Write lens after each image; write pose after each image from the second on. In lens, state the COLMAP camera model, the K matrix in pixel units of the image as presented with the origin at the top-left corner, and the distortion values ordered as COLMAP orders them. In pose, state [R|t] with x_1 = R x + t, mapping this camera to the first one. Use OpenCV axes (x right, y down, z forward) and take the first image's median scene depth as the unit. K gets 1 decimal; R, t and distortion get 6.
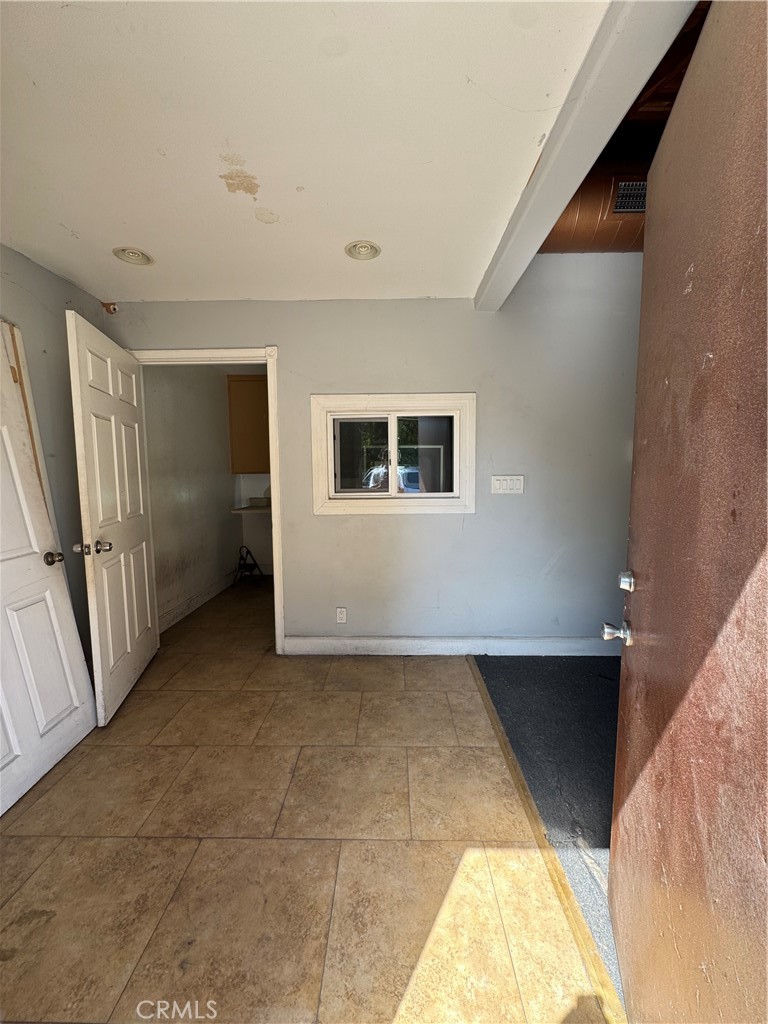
lens RADIAL K [[409.4, 0, 384.0], [0, 409.4, 512.0], [0, 0, 1]] dist [-0.004660, 0.000617]
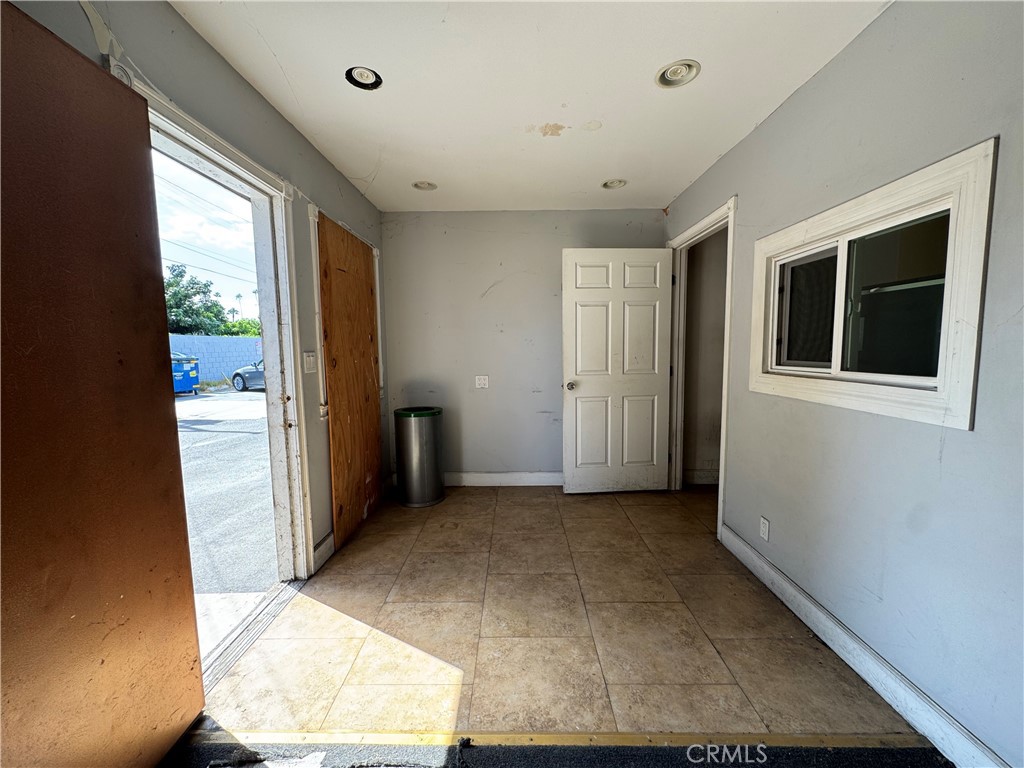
lens RADIAL K [[409.4, 0, 512.0], [0, 409.4, 384.0], [0, 0, 1]] dist [-0.004660, 0.000617]
pose [[0.009665, 0.098523, -0.995088, 0.814029], [-0.087670, 0.991386, 0.097305, -0.056493], [0.996103, 0.086299, 0.018220, 0.672236]]
